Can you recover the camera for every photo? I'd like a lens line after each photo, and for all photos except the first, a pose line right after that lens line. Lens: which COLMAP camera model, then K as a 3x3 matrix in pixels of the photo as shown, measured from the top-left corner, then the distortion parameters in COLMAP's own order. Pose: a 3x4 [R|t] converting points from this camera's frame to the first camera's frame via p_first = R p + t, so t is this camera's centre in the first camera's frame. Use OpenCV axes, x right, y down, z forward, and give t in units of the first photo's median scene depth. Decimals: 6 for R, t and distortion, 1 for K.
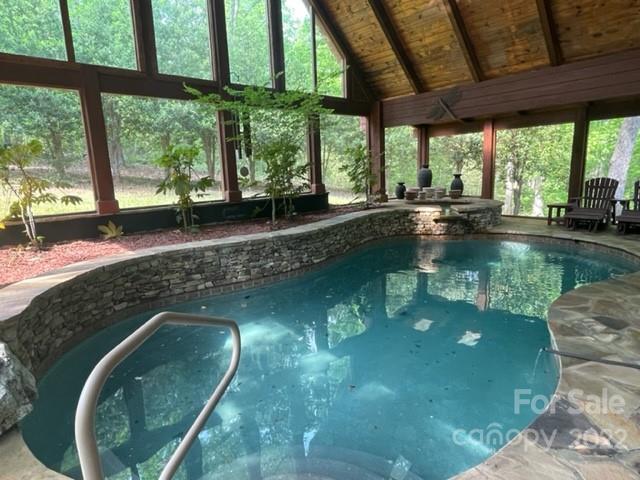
lens RADIAL K [[381.3, 0, 326.2], [0, 381.3, 238.7], [0, 0, 1]] dist [-0.001360, -0.001234]
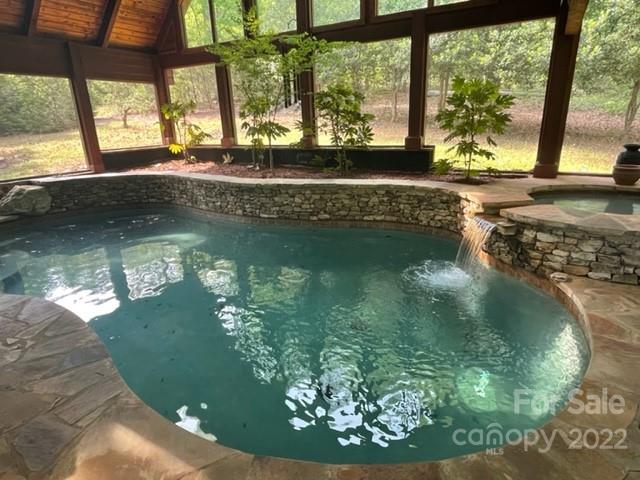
lens RADIAL K [[381.3, 0, 321.1], [0, 381.3, 240.8], [0, 0, 1]] dist [-0.001360, -0.001234]
pose [[0.295272, 0.318282, -0.900839, 0.922978], [-0.152397, 0.946497, 0.284462, -0.183109], [0.943180, 0.053292, 0.327980, 0.797613]]
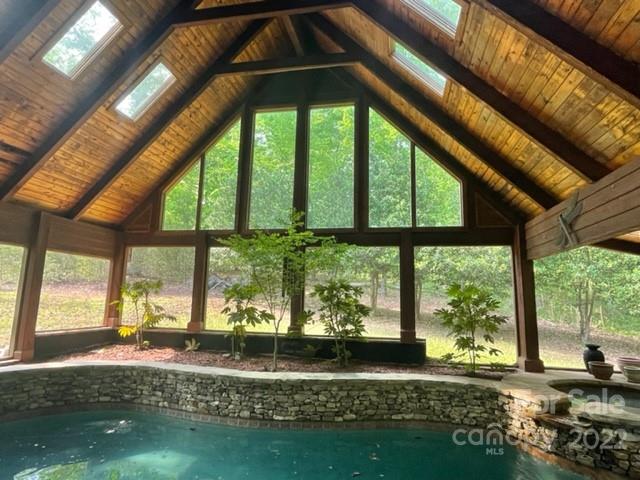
lens RADIAL K [[381.3, 0, 321.4], [0, 381.3, 237.6], [0, 0, 1]] dist [-0.001360, -0.001234]
pose [[0.582643, -0.076531, -0.809117, 0.747093], [-0.192637, 0.954183, -0.228968, -0.149387], [0.789569, 0.289272, 0.541205, 0.479427]]
